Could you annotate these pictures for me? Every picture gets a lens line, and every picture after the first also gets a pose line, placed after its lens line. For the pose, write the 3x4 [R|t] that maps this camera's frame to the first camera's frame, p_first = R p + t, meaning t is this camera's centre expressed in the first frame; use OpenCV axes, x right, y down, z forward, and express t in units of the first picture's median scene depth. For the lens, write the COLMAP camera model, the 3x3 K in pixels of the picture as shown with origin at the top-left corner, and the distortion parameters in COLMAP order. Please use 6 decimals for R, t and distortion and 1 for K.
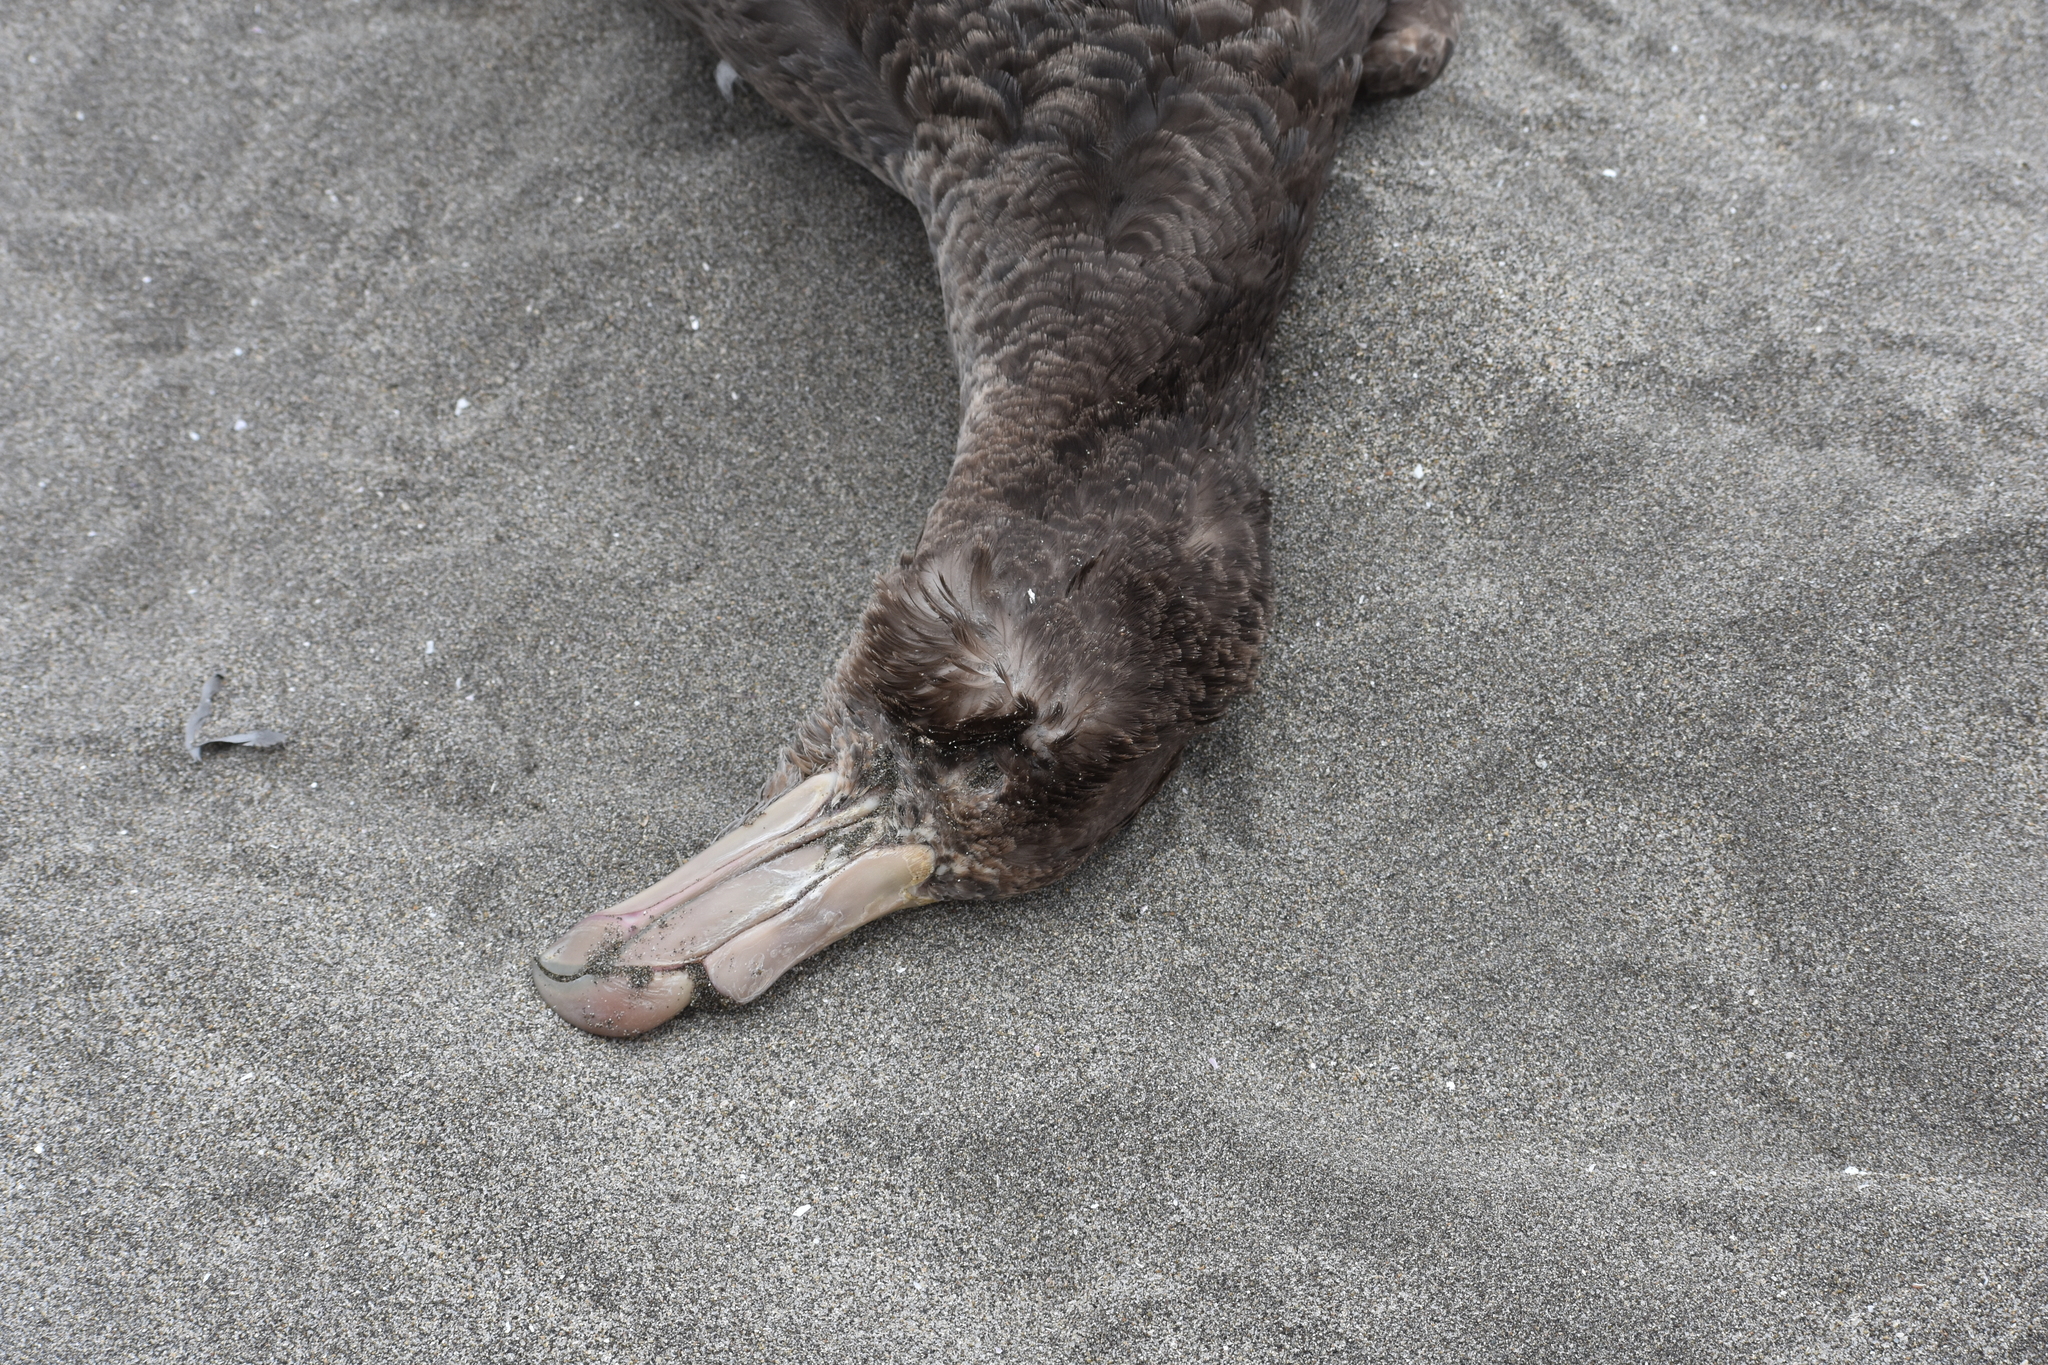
lens RADIAL K [[6047.7, 0, 1024.0], [0, 6047.7, 682.5], [0, 0, 1]] dist [-0.242667, 1.354863]
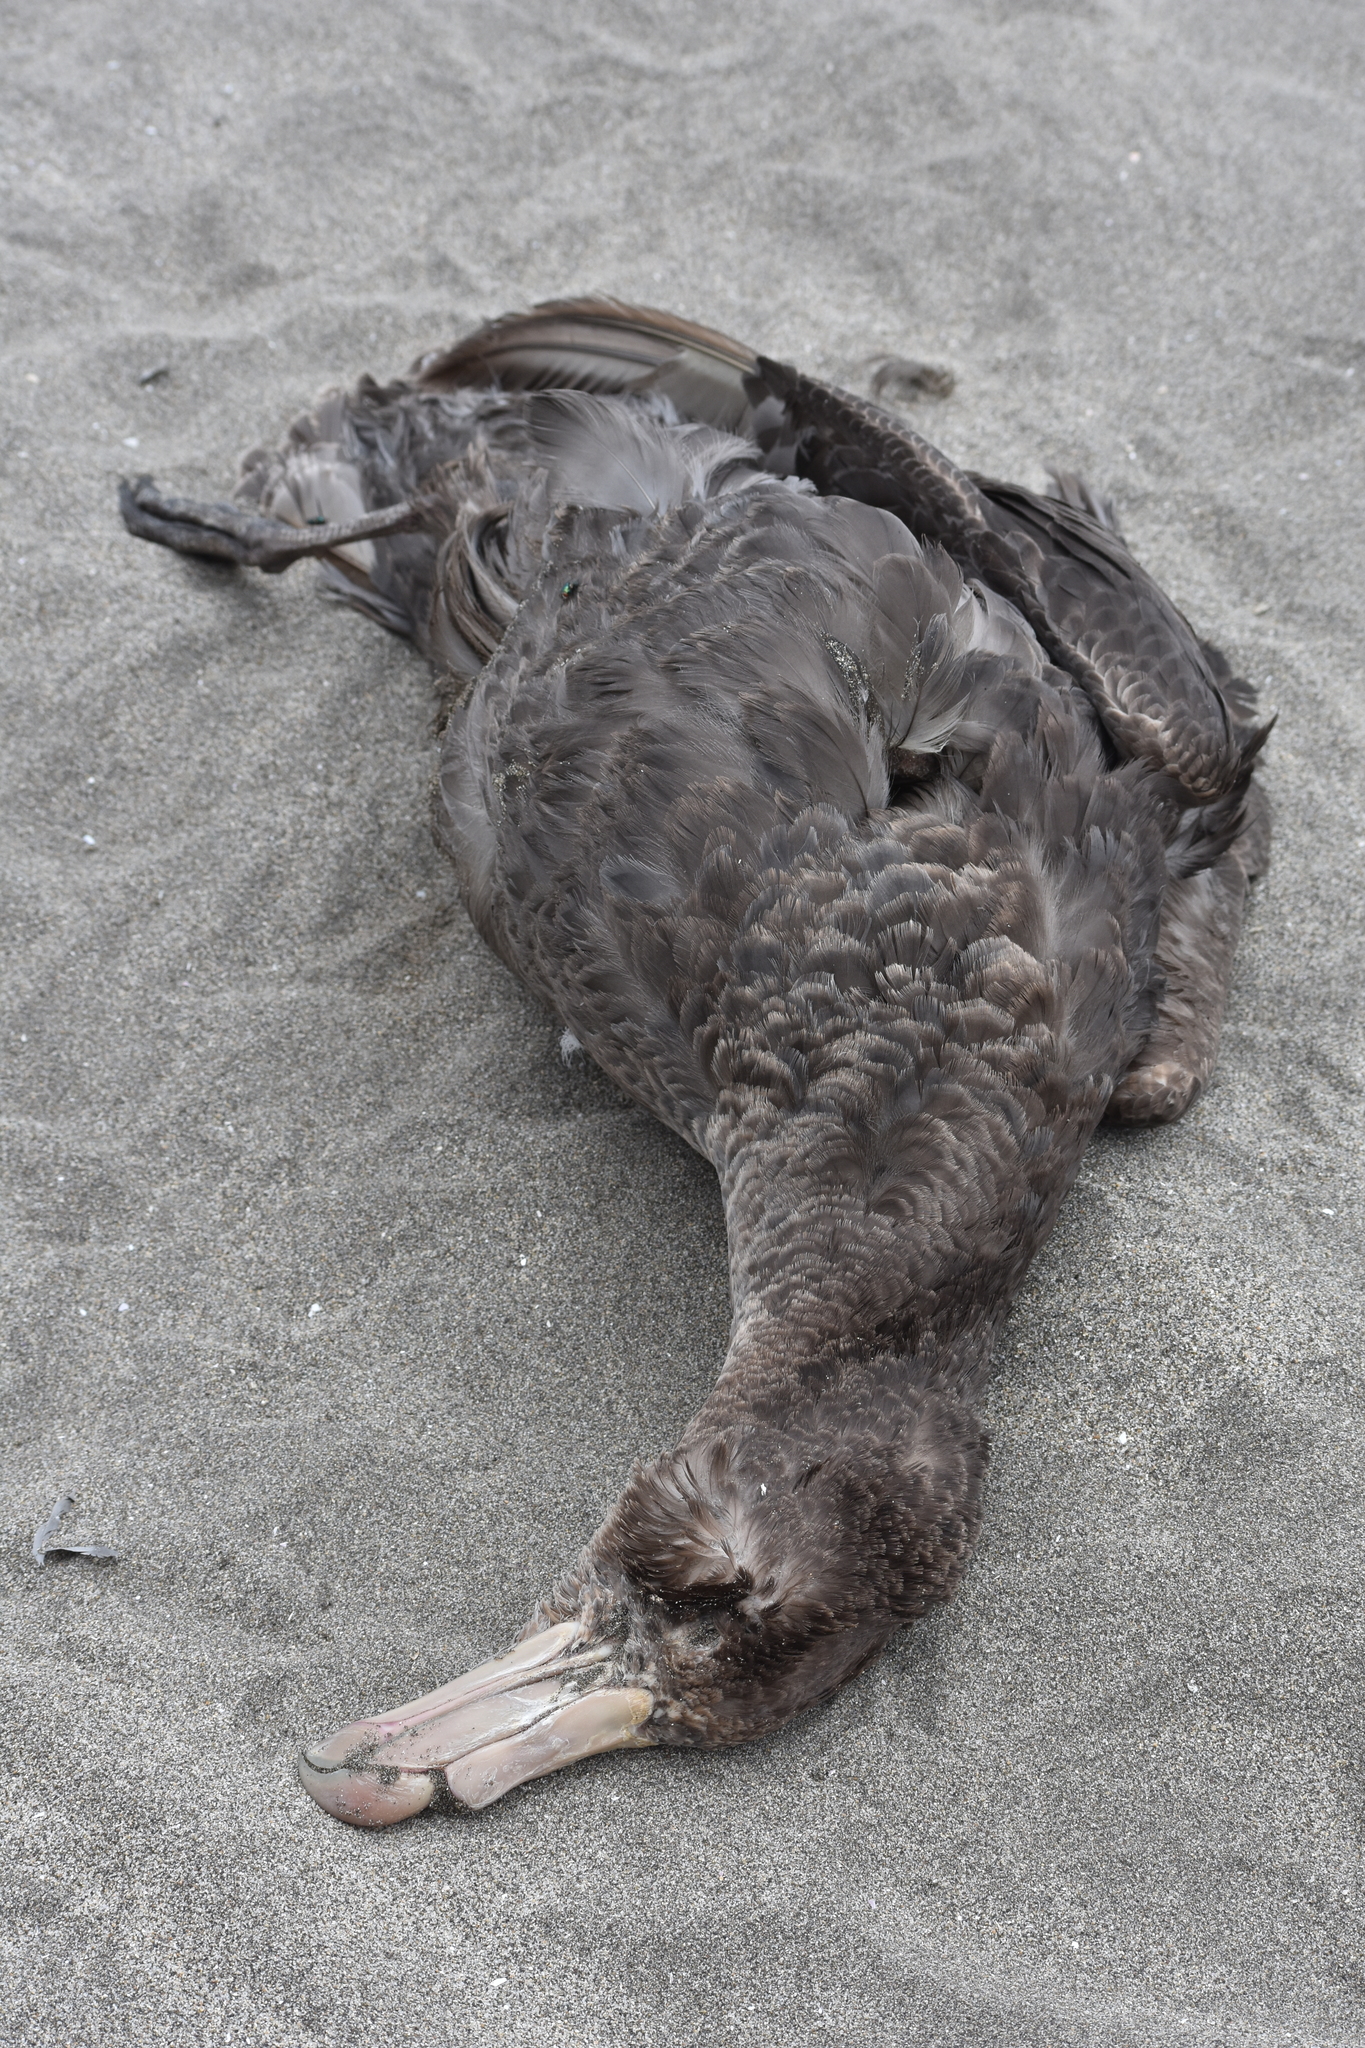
lens RADIAL K [[6047.7, 0, 682.5], [0, 6047.7, 1024.0], [0, 0, 1]] dist [-0.242667, 1.354863]
pose [[0.991930, 0.101836, -0.075521, 0.062209], [-0.112700, 0.981100, -0.157294, 0.079445], [0.058075, 0.164536, 0.984660, -0.150818]]
